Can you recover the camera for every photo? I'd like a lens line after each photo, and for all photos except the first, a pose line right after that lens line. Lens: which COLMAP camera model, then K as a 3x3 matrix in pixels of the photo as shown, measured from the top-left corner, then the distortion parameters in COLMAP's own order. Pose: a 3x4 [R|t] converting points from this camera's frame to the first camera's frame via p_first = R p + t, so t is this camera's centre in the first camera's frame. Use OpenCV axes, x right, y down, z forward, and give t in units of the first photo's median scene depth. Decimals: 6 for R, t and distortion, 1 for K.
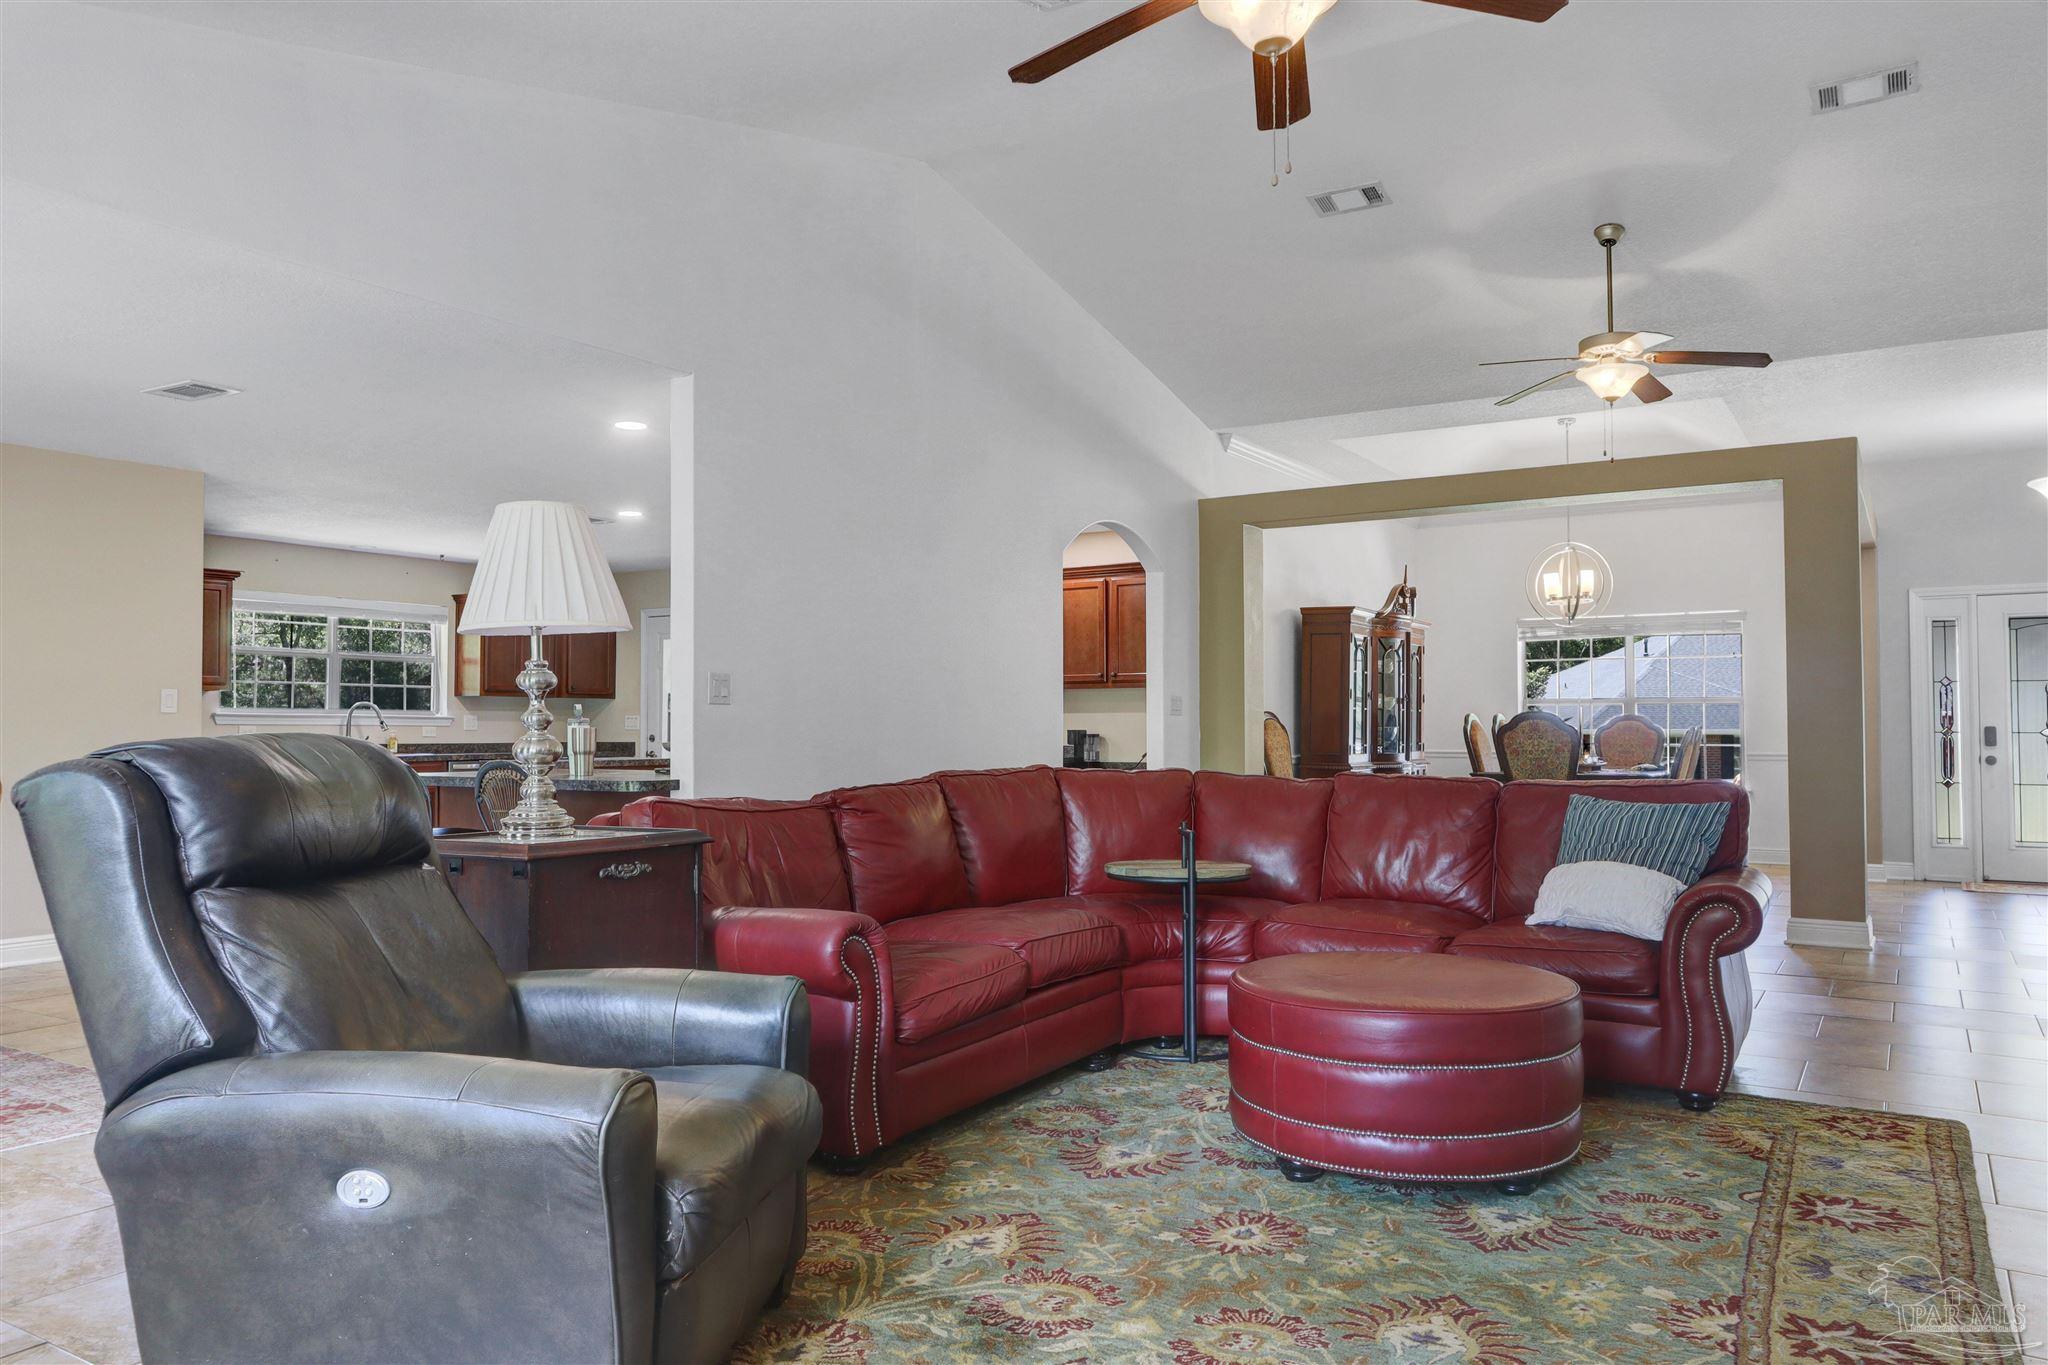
lens RADIAL K [[1402.0, 0, 1024.0], [0, 1402.0, 682.5], [0, 0, 1]] dist [-0.008625, -0.001579]
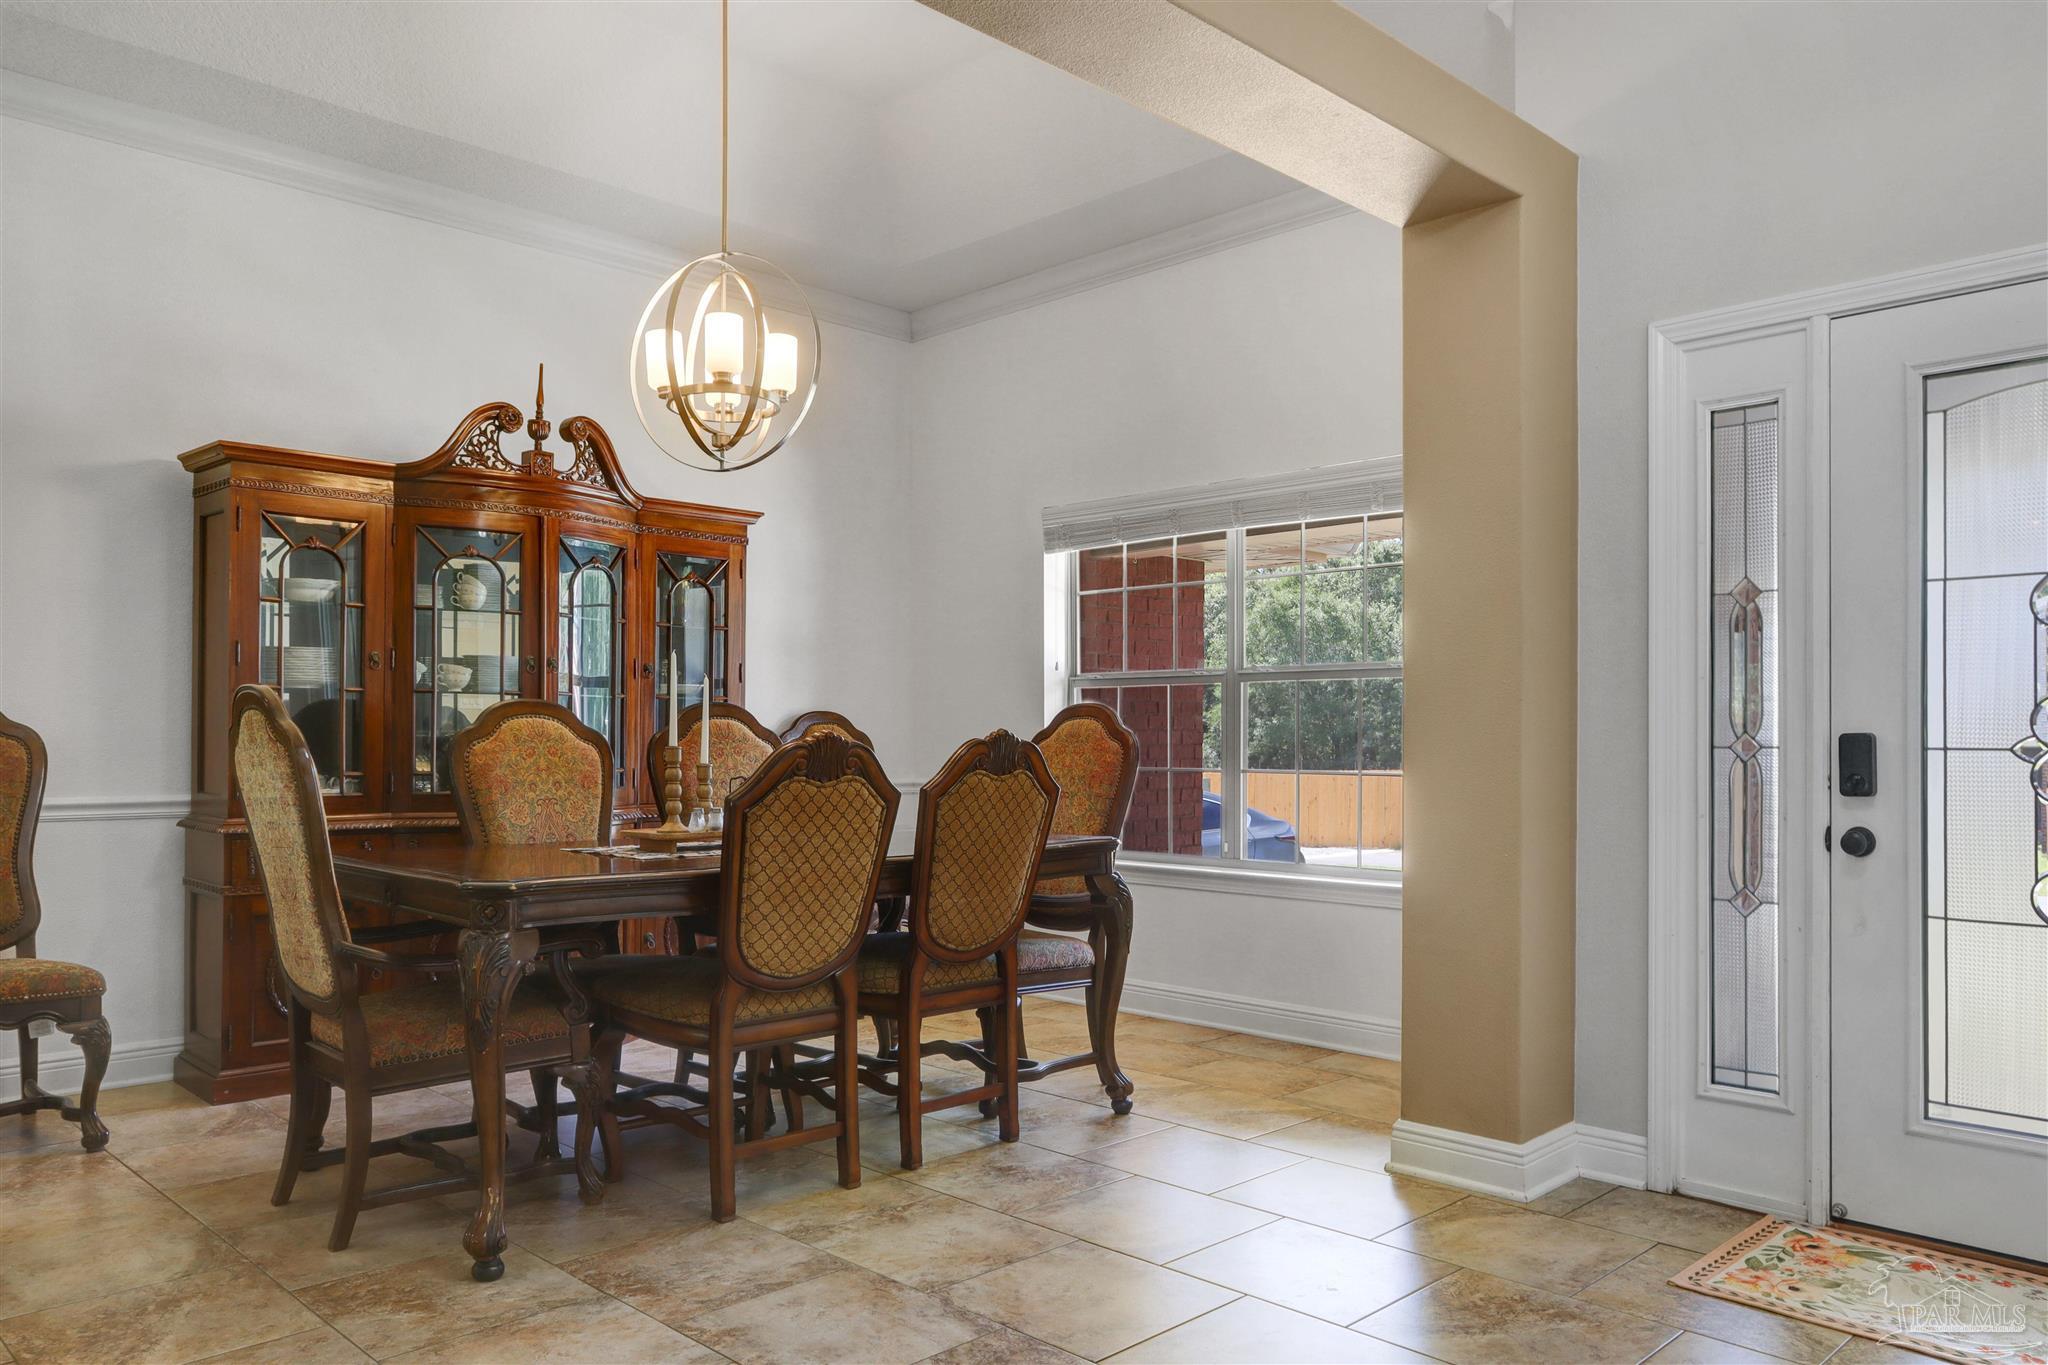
lens RADIAL K [[1448.7, 0, 974.0], [0, 1448.7, 732.0], [0, 0, 1]] dist [-0.004228, -0.003757]
pose [[0.970508, 0.001011, -0.241069, 0.559895], [0.005873, 0.999595, 0.027836, 0.020502], [0.240999, -0.028431, 0.970109, 0.619739]]
